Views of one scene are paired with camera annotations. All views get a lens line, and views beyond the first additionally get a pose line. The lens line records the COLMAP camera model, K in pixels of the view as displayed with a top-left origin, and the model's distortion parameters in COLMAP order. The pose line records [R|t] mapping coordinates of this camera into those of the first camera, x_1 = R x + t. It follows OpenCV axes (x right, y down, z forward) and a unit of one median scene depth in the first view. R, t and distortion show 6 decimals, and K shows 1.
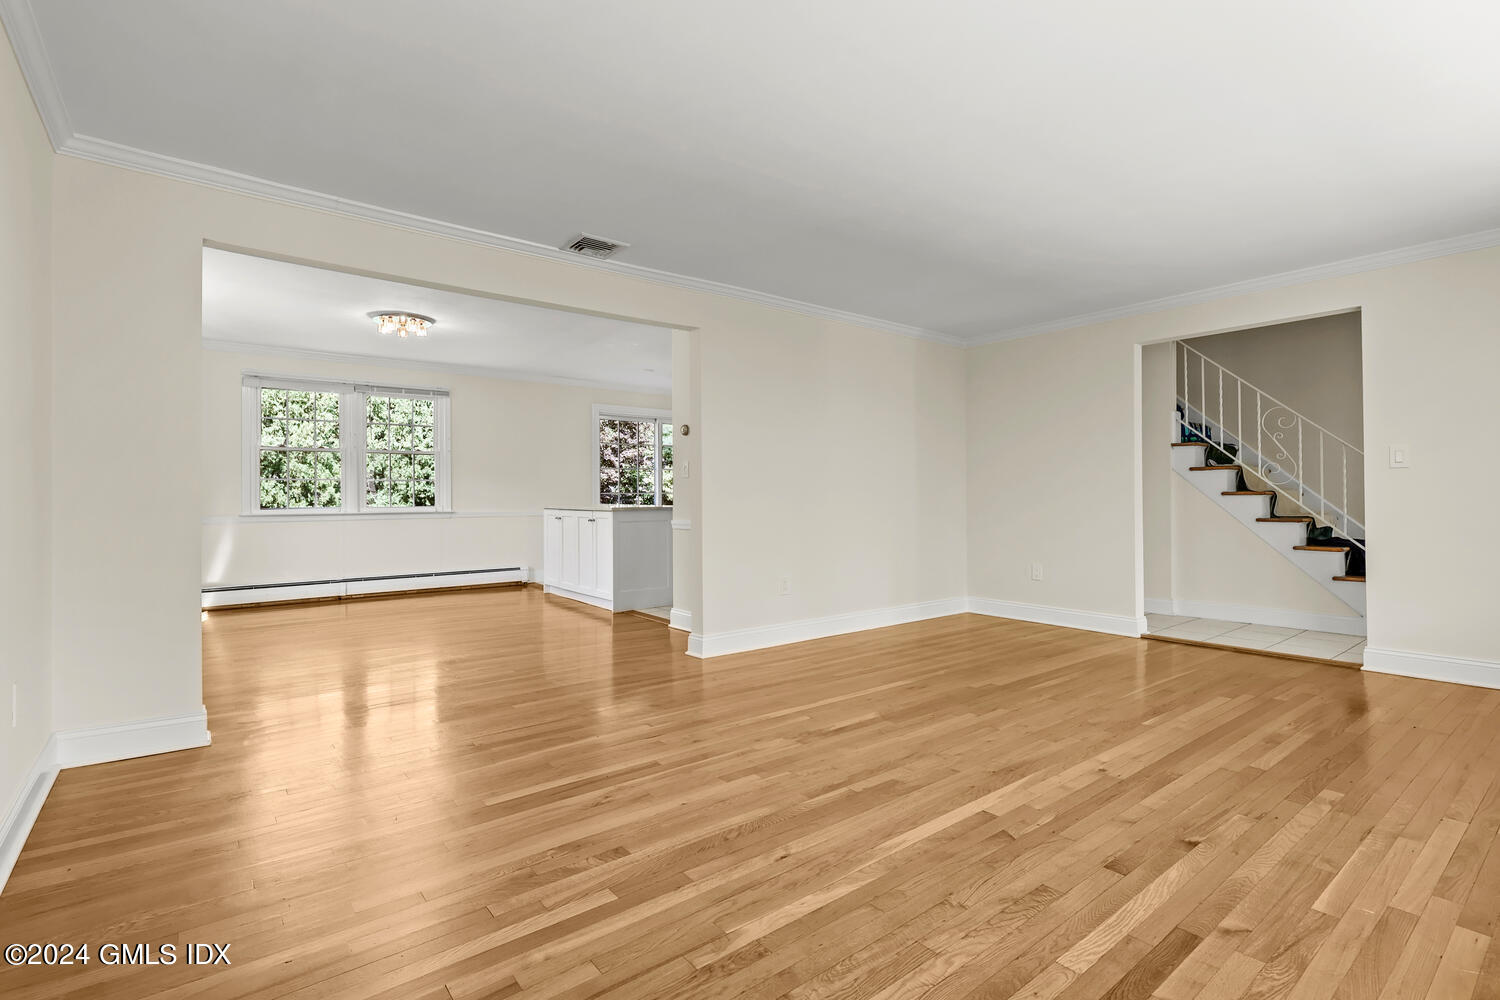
lens RADIAL K [[711.7, 0, 754.4], [0, 711.7, 492.1], [0, 0, 1]] dist [-0.023219, 0.037075]
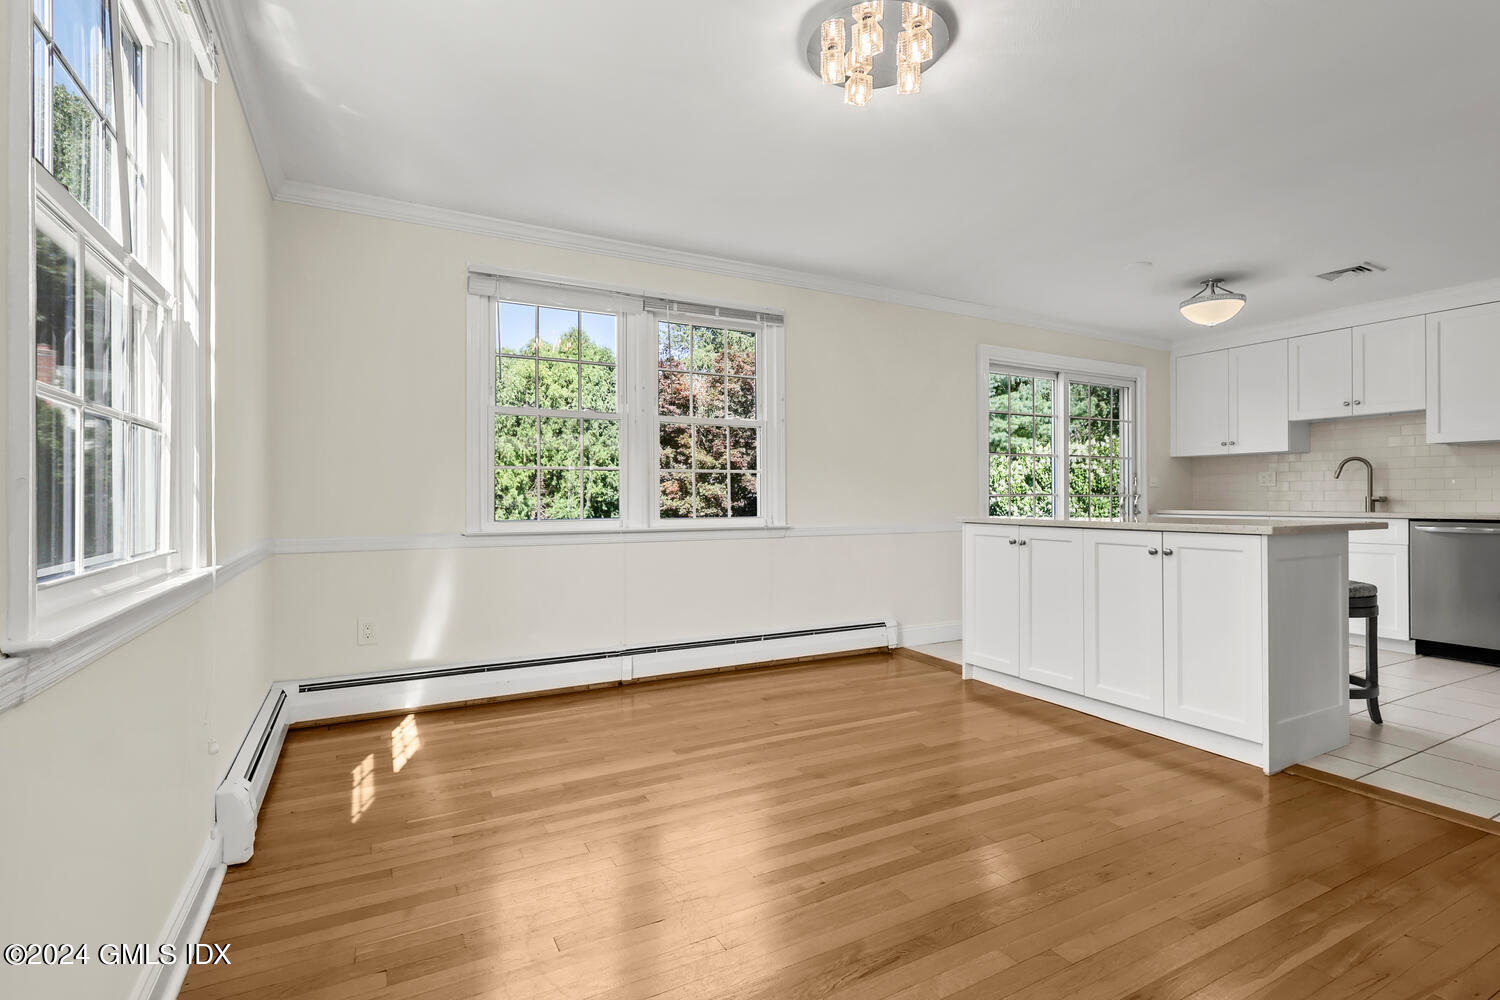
lens RADIAL K [[711.7, 0, 754.4], [0, 711.7, 492.1], [0, 0, 1]] dist [-0.023219, 0.037075]
pose [[0.984553, 0.000321, -0.175085, -0.336573], [-0.001367, 0.999982, -0.005853, 0.003126], [0.175080, 0.006002, 0.984536, 0.414105]]
